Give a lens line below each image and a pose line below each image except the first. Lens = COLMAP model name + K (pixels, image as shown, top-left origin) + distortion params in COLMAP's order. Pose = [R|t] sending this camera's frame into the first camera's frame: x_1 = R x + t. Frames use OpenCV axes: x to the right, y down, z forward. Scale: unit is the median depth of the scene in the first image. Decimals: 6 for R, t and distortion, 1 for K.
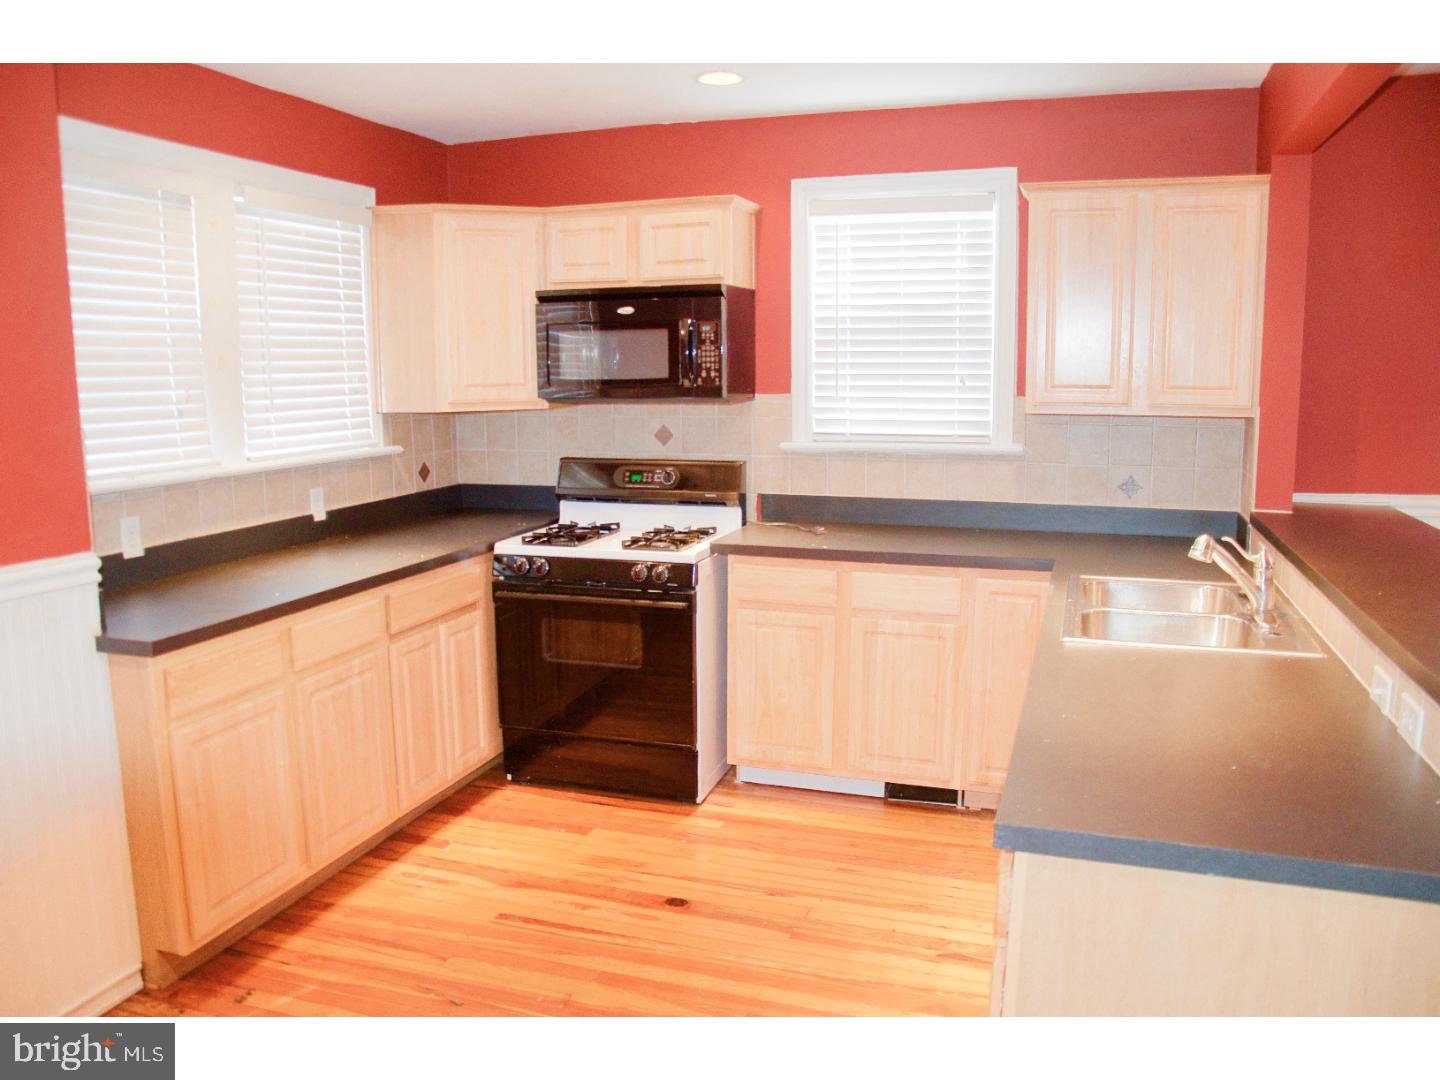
lens RADIAL K [[1145.1, 0, 717.8], [0, 1145.1, 540.0], [0, 0, 1]] dist [0.057184, 0.001563]
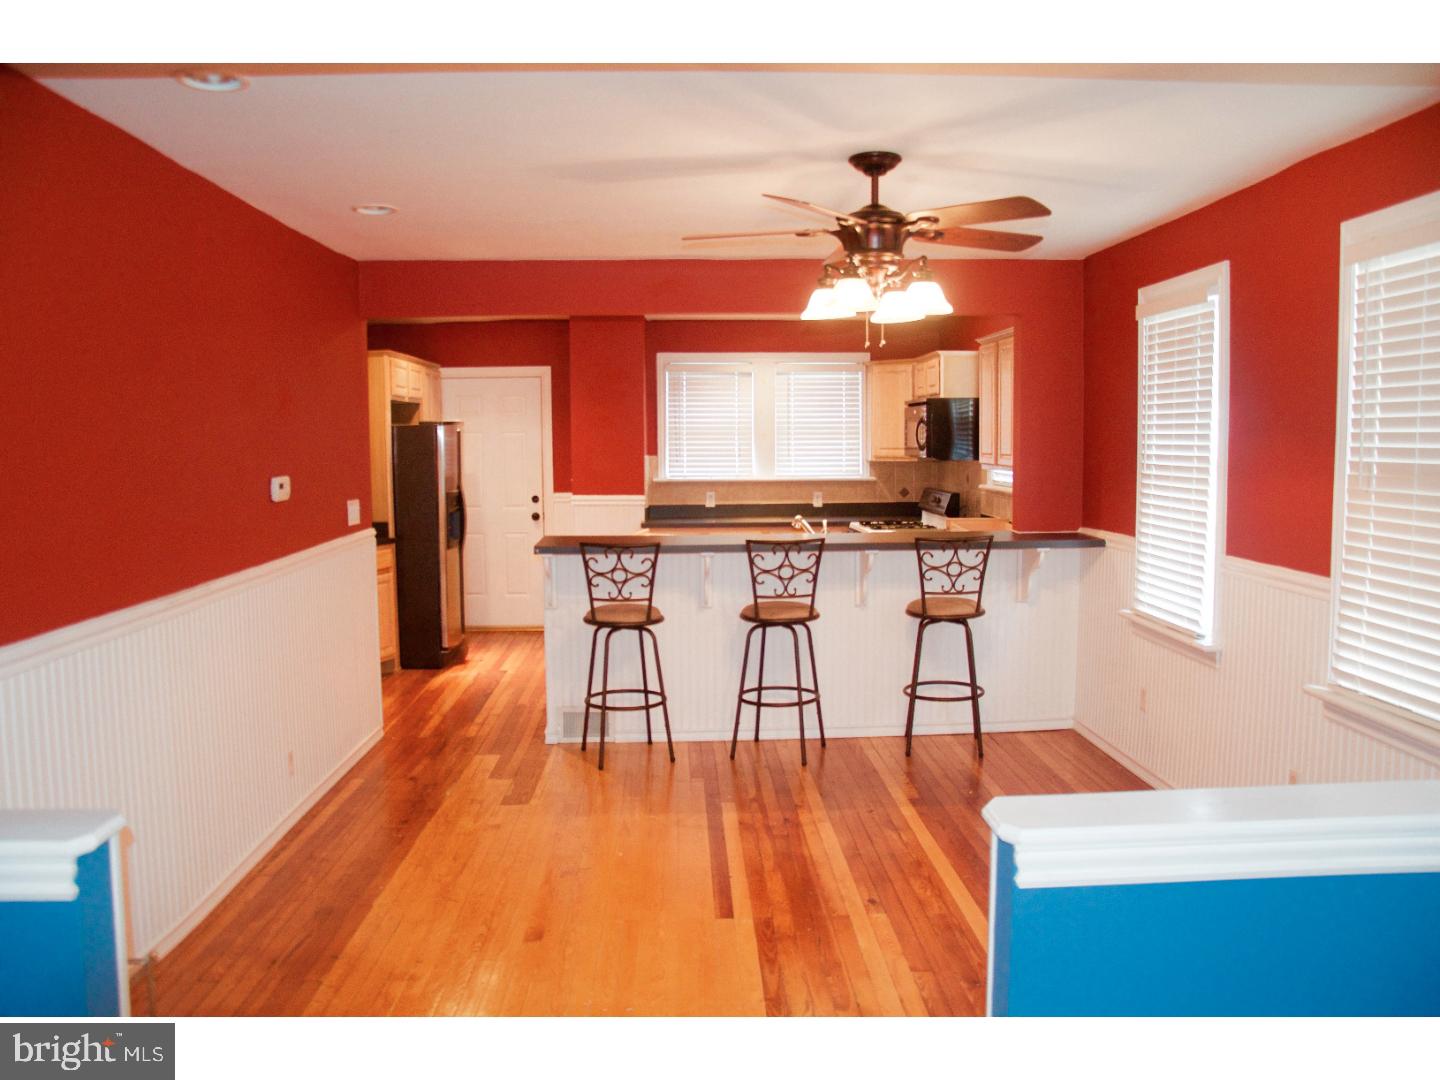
lens RADIAL K [[1145.1, 0, 722.2], [0, 1145.1, 539.1], [0, 0, 1]] dist [0.057184, 0.001563]
pose [[0.351502, 0.083971, -0.932414, 1.624982], [-0.142904, 0.989110, 0.035205, -0.007267], [0.925216, 0.120871, 0.359674, 0.054655]]
